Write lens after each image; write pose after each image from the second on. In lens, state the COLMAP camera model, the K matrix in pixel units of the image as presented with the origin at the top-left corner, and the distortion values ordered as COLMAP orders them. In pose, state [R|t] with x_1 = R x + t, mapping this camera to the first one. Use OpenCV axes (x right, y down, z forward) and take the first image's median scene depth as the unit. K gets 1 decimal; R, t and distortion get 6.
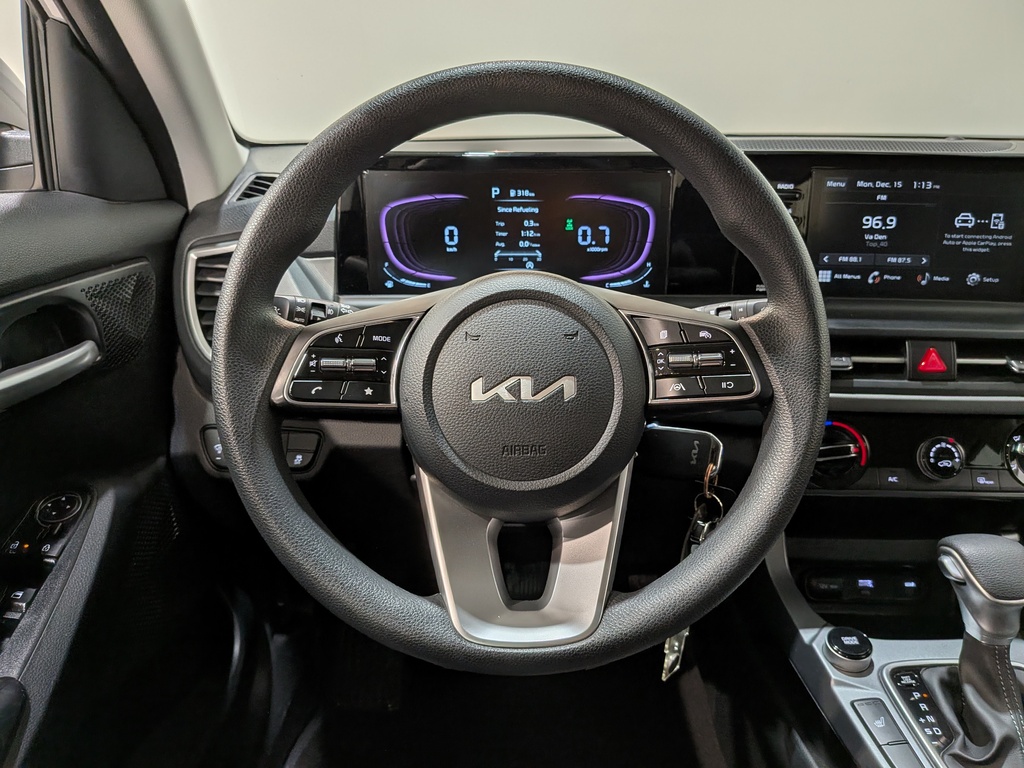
lens RADIAL K [[764.0, 0, 520.2], [0, 764.0, 383.4], [0, 0, 1]] dist [0.071999, -0.146662]
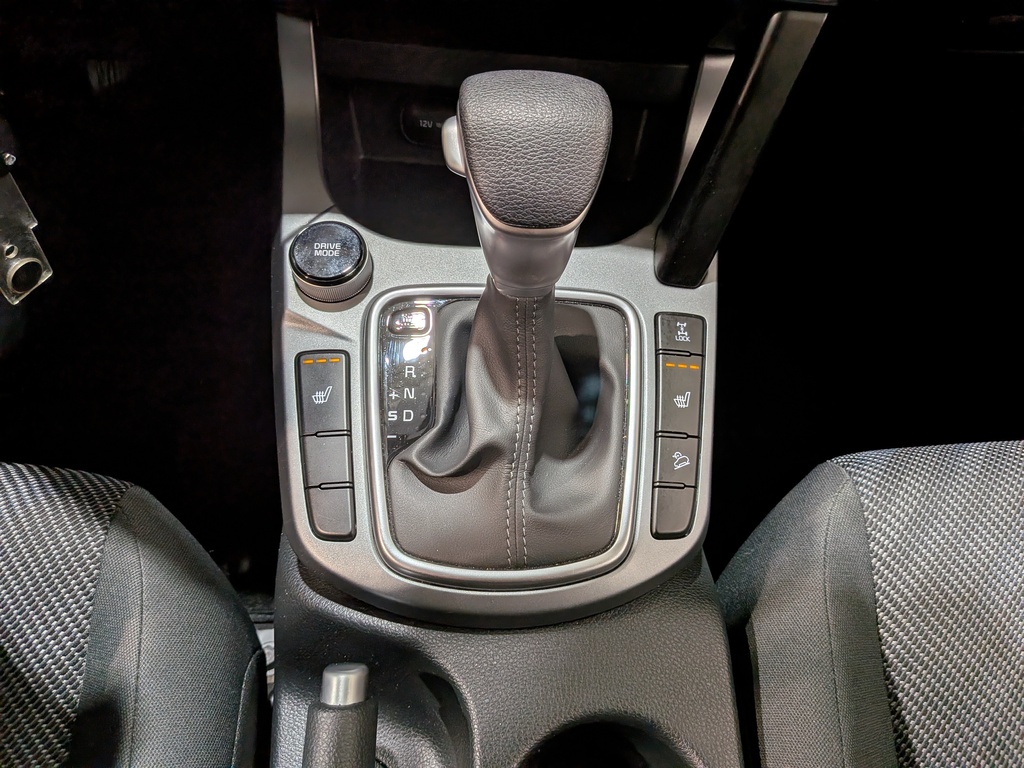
lens RADIAL K [[764.3, 0, 509.8], [0, 764.3, 383.7], [0, 0, 1]] dist [0.075366, -0.150241]
pose [[0.997935, 0.022387, 0.060204, 0.523433], [-0.055200, 0.778166, 0.625628, 0.047944], [-0.032843, -0.627660, 0.777795, 0.485641]]
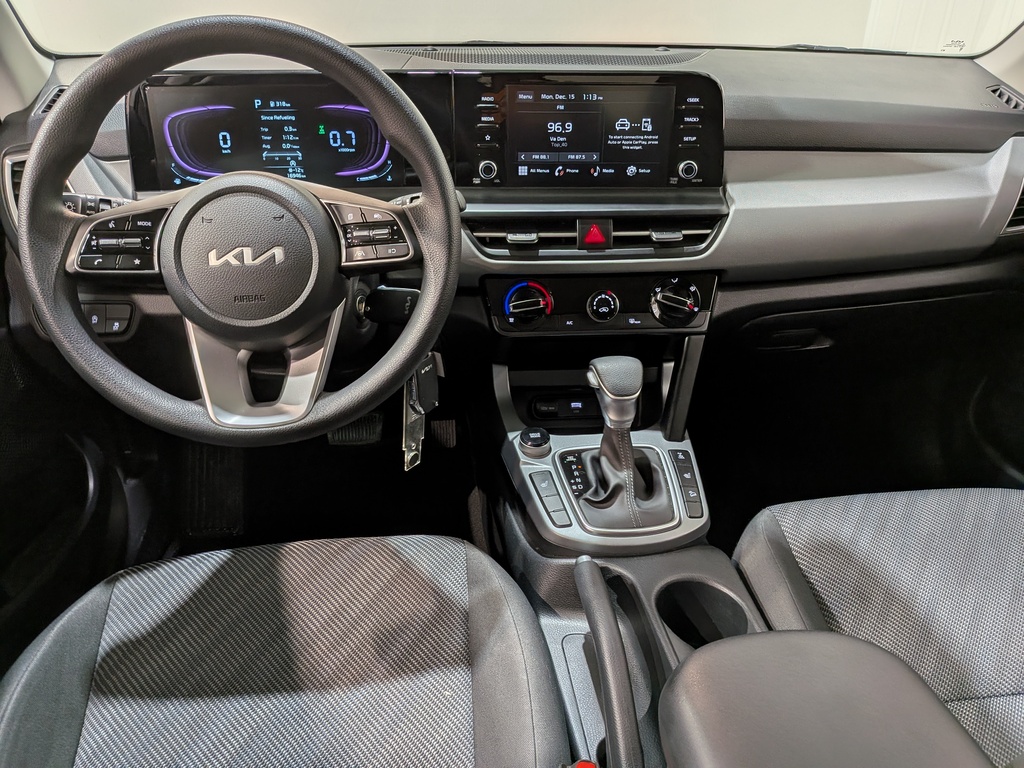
lens RADIAL K [[759.9, 0, 508.8], [0, 759.9, 401.0], [0, 0, 1]] dist [0.106005, -0.212399]
pose [[0.992091, -0.050591, 0.114871, 0.217190], [0.031555, 0.986309, 0.161858, 0.039509], [-0.121487, -0.156953, 0.980105, -0.367836]]
